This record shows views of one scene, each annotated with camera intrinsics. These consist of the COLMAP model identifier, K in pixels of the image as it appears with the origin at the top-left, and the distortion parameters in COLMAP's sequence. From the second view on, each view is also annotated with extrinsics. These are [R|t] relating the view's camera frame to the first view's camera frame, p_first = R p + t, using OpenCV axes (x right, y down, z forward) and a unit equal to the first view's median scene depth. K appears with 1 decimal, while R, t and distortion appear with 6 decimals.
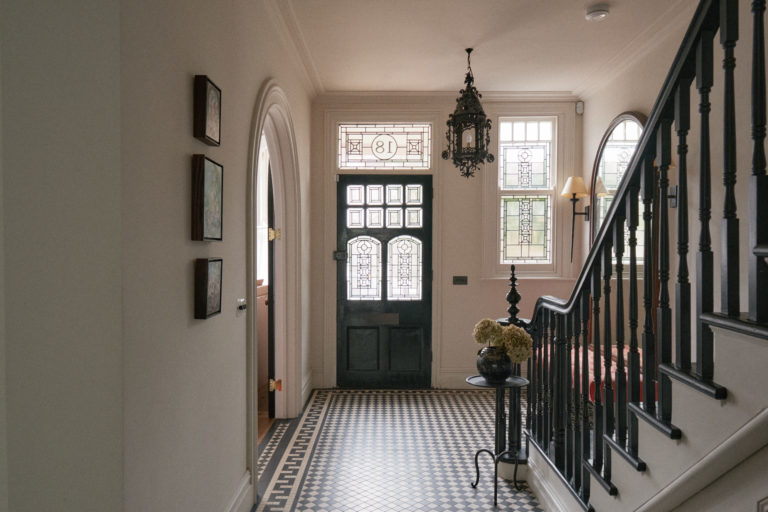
lens RADIAL K [[542.5, 0, 377.4], [0, 542.5, 272.6], [0, 0, 1]] dist [-0.002819, -0.000587]
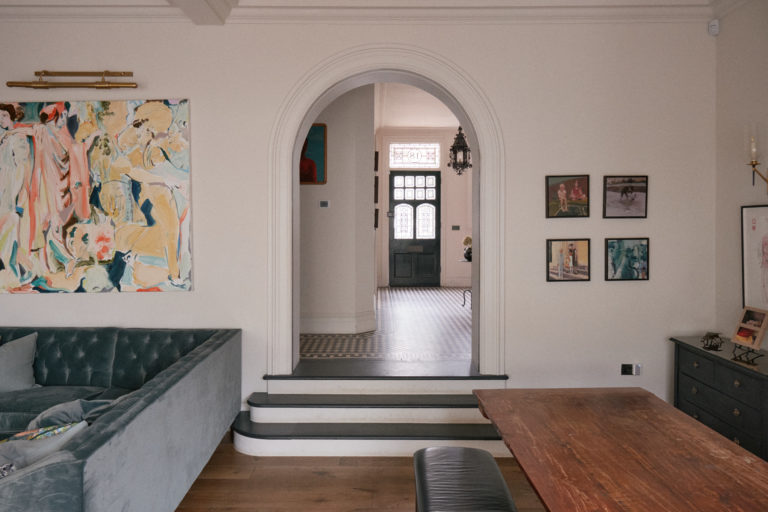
lens RADIAL K [[542.5, 0, 381.4], [0, 542.5, 230.3], [0, 0, 1]] dist [-0.002819, -0.000587]
pose [[0.999736, -0.000641, 0.022989, -0.144349], [0.001254, 0.999643, -0.026697, 0.072208], [-0.022964, 0.026719, 0.999379, -0.845866]]
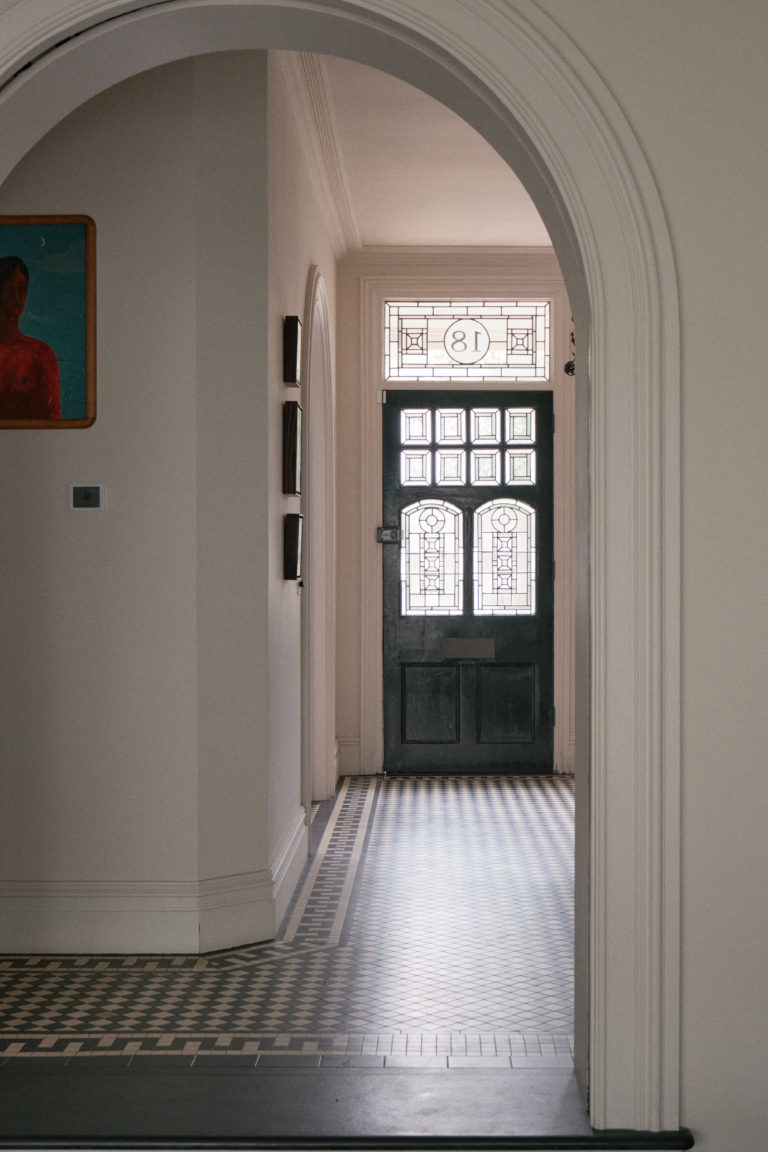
lens RADIAL K [[1645.8, 0, 424.6], [0, 1645.8, 586.1], [0, 0, 1]] dist [-0.037568, 0.000000]
pose [[0.999926, -0.005019, 0.011079, -0.051321], [0.005318, 0.999617, -0.027168, 0.067426], [-0.010939, 0.027225, 0.999569, -0.694688]]
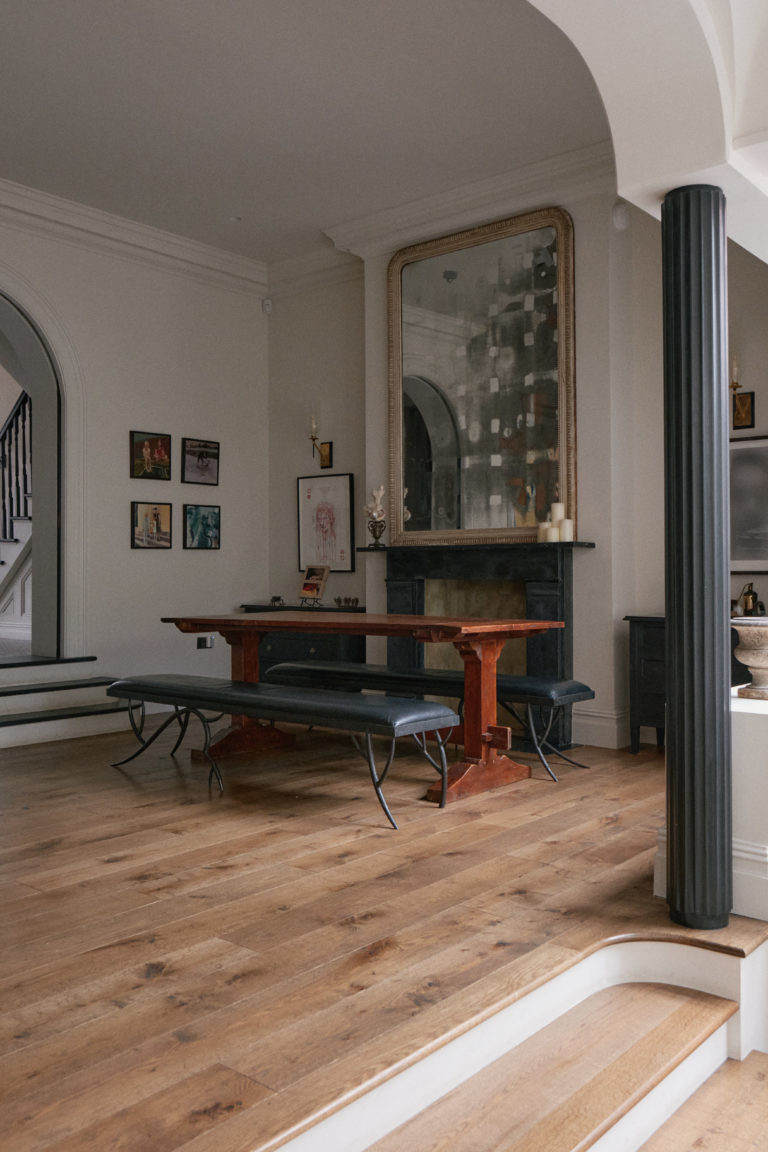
lens RADIAL K [[999.3, 0, 404.2], [0, 999.3, 568.7], [0, 0, 1]] dist [-0.002561, 0.011316]
pose [[0.600353, 0.006392, 0.799710, -0.724725], [0.029644, 0.999103, -0.030240, 0.204342], [-0.799186, 0.041861, 0.599625, -1.130059]]
